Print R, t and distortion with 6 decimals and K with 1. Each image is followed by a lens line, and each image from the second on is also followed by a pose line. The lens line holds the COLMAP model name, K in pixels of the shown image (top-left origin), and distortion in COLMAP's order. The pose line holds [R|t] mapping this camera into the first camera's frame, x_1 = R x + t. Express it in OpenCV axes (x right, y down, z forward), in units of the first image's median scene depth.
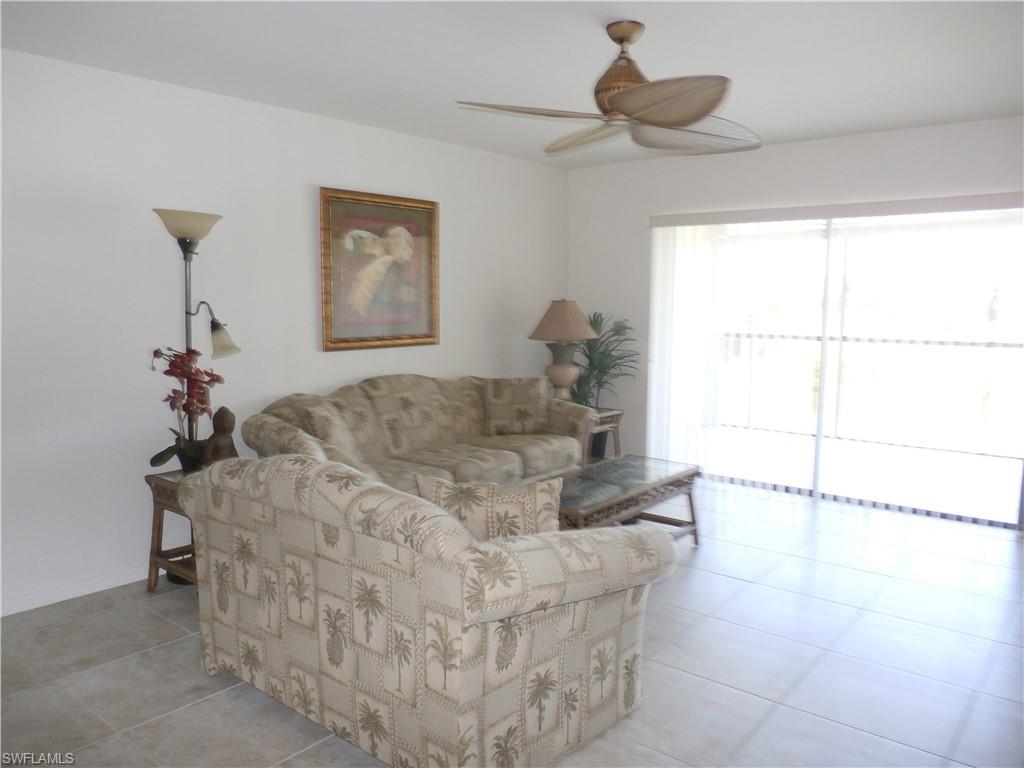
lens RADIAL K [[770.9, 0, 512.0], [0, 770.9, 384.0], [0, 0, 1]] dist [-0.000149, 0.000197]
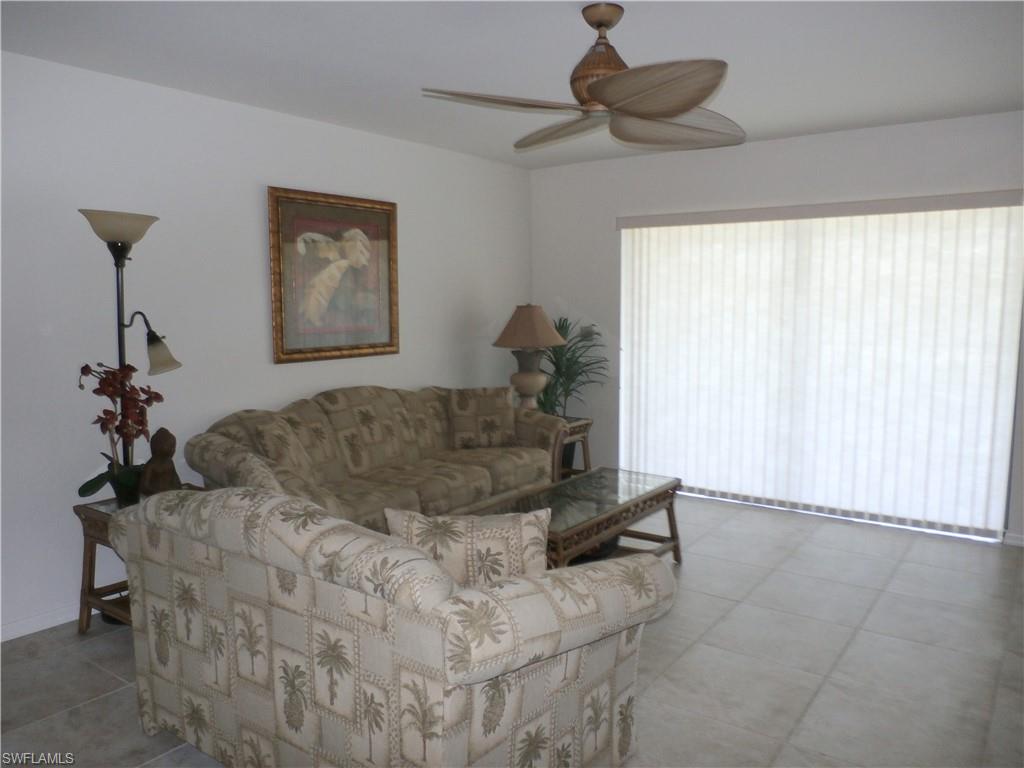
lens RADIAL K [[753.7, 0, 516.3], [0, 753.7, 383.8], [0, 0, 1]] dist [0.007219, 0.002018]
pose [[0.997417, -0.016727, 0.069859, -0.026505], [0.016804, 0.999859, -0.000518, -0.018132], [-0.069841, 0.001690, 0.997557, 0.107823]]
